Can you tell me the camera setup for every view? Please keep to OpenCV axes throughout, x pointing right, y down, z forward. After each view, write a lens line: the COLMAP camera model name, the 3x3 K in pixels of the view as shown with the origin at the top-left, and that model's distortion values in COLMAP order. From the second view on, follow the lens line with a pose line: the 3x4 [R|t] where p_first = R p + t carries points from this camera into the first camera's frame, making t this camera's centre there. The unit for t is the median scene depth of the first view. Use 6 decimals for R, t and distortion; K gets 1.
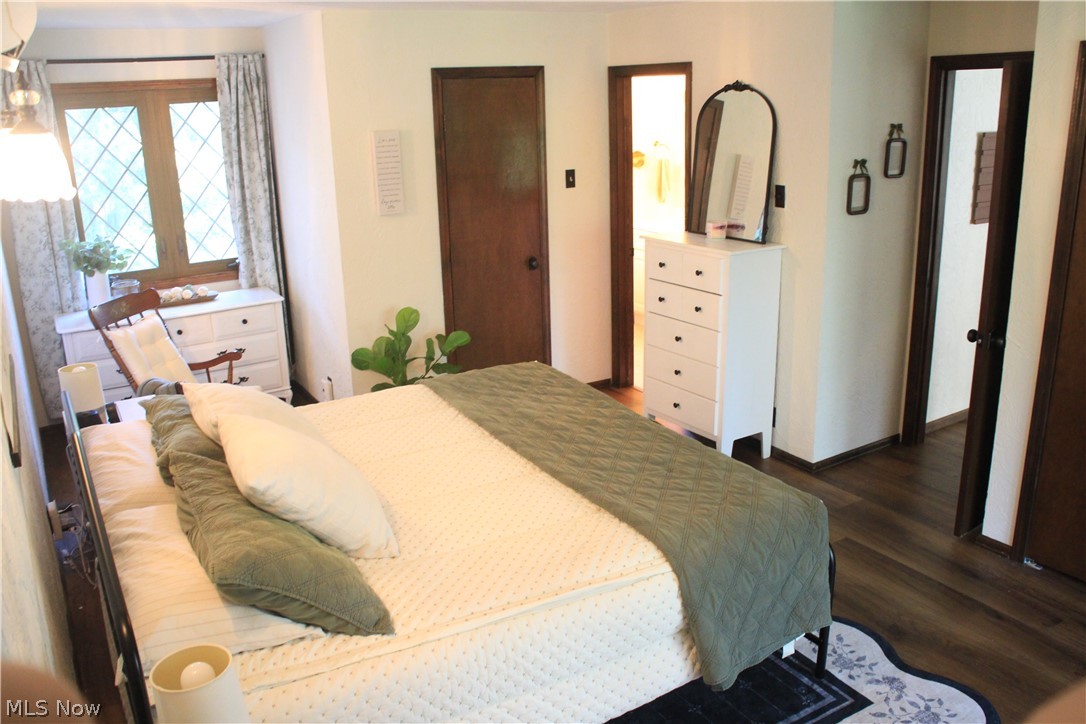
lens RADIAL K [[893.1, 0, 542.9], [0, 893.1, 360.1], [0, 0, 1]] dist [-0.134919, 0.069721]
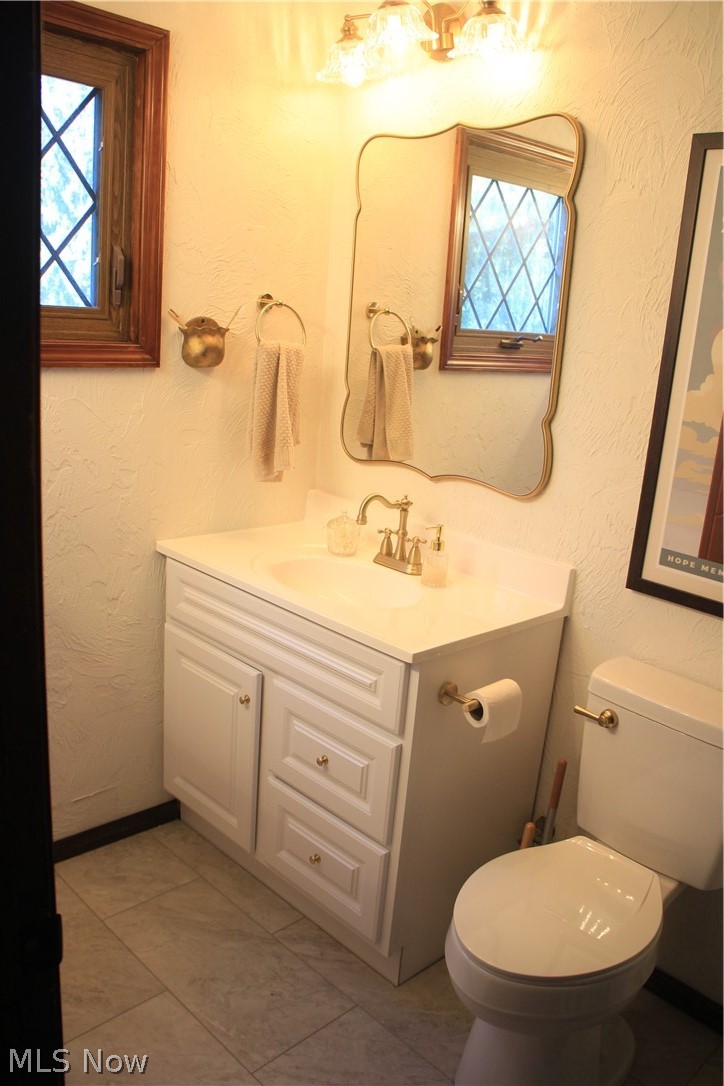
lens RADIAL K [[893.1, 0, 361.5], [0, 893.1, 543.1], [0, 0, 1]] dist [-0.134919, 0.069721]
pose [[0.969188, 0.048856, 0.241428, 0.087779], [-0.040518, 0.998402, -0.039383, -0.143738], [-0.242966, 0.028387, 0.969619, 0.674741]]
